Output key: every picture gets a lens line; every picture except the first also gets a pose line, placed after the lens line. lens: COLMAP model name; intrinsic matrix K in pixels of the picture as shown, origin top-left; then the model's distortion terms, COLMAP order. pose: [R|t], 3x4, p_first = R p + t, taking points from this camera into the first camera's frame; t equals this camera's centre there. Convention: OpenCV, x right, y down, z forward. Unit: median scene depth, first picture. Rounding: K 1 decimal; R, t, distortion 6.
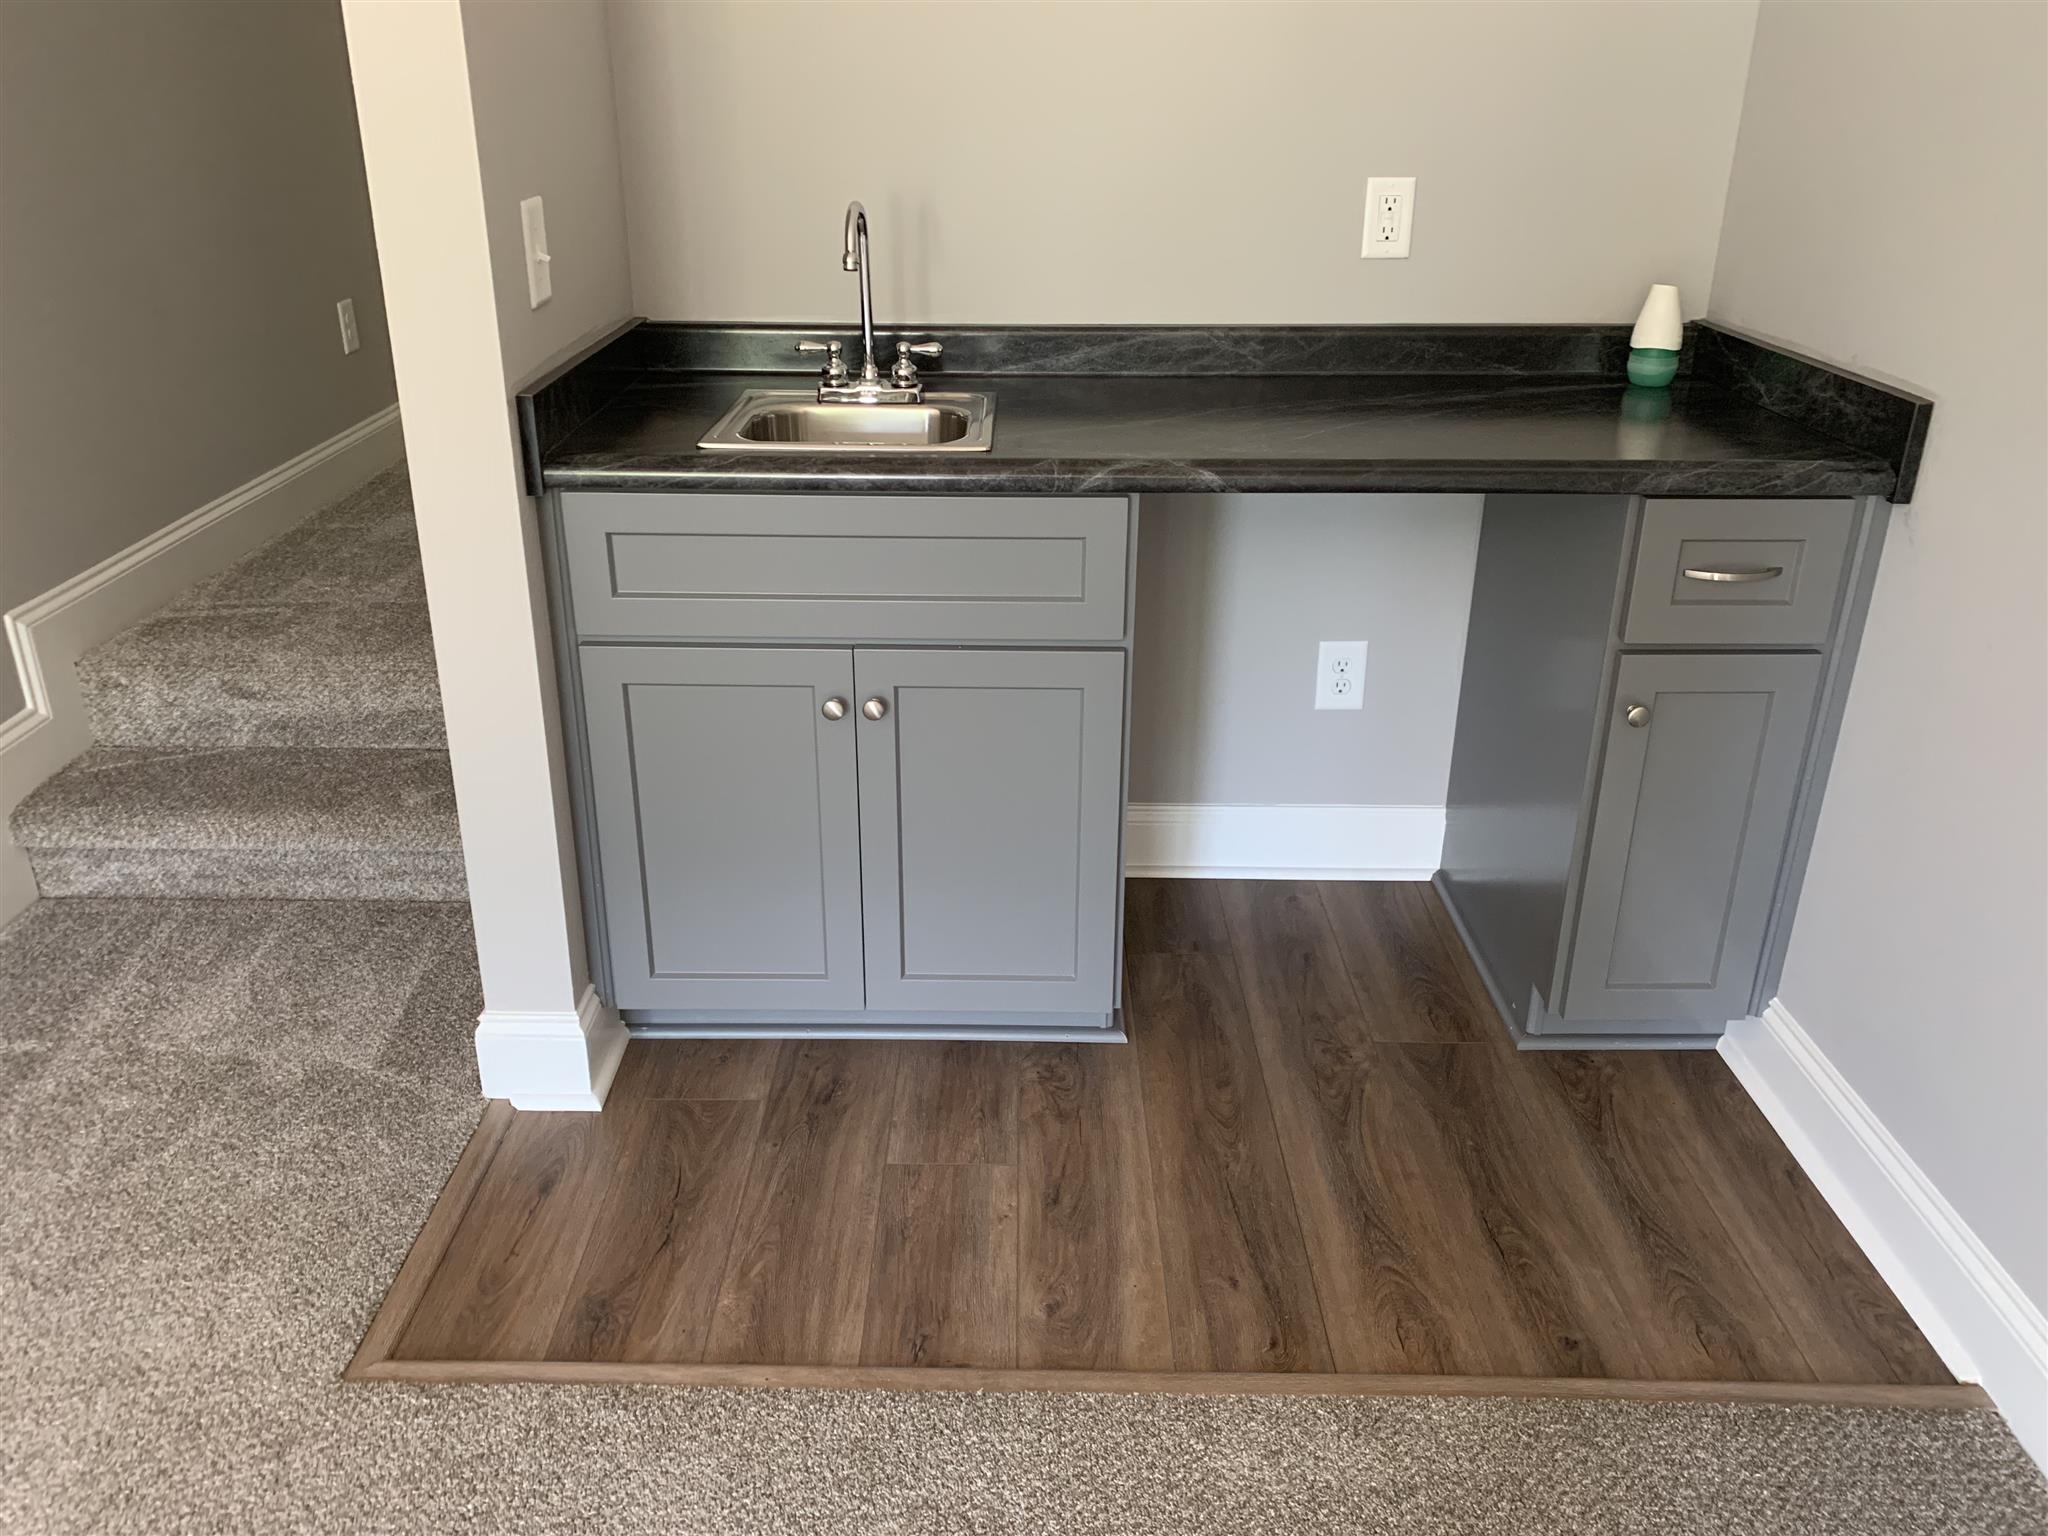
lens RADIAL K [[1577.0, 0, 1015.4], [0, 1577.0, 759.7], [0, 0, 1]] dist [0.007916, 0.003165]
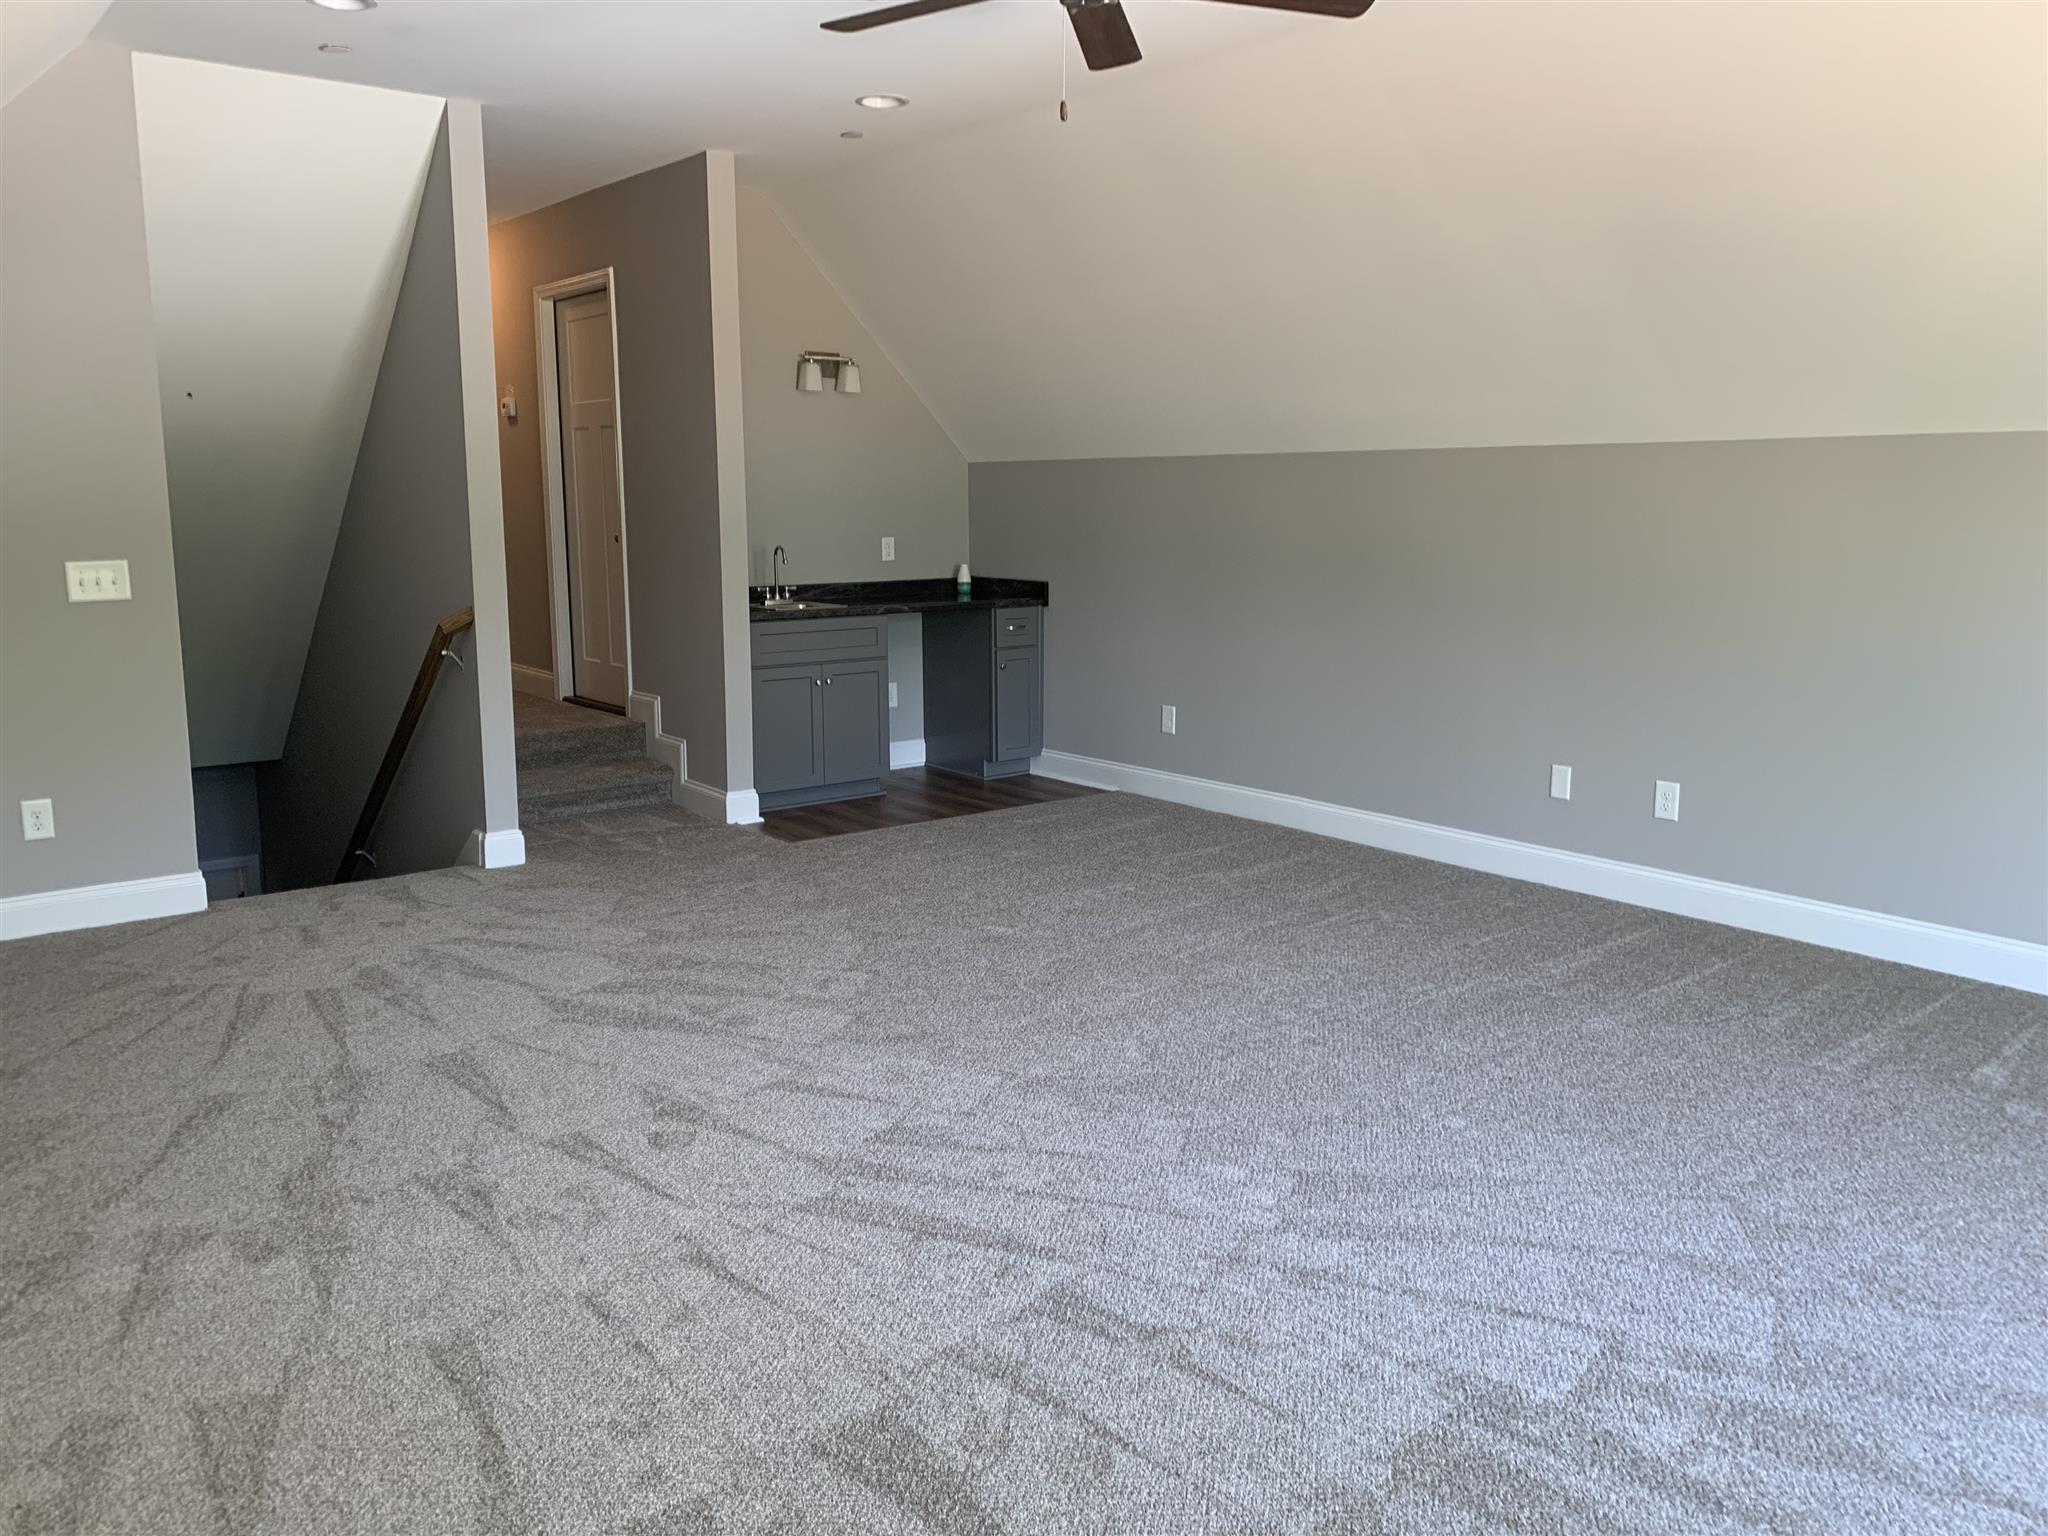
lens RADIAL K [[1577.0, 0, 1026.4], [0, 1577.0, 768.9], [0, 0, 1]] dist [0.007916, 0.003165]
pose [[0.794979, -0.114497, 0.595734, -1.600641], [0.248921, 0.957115, -0.148221, 0.679739], [-0.553215, 0.266123, 0.789387, -1.699912]]
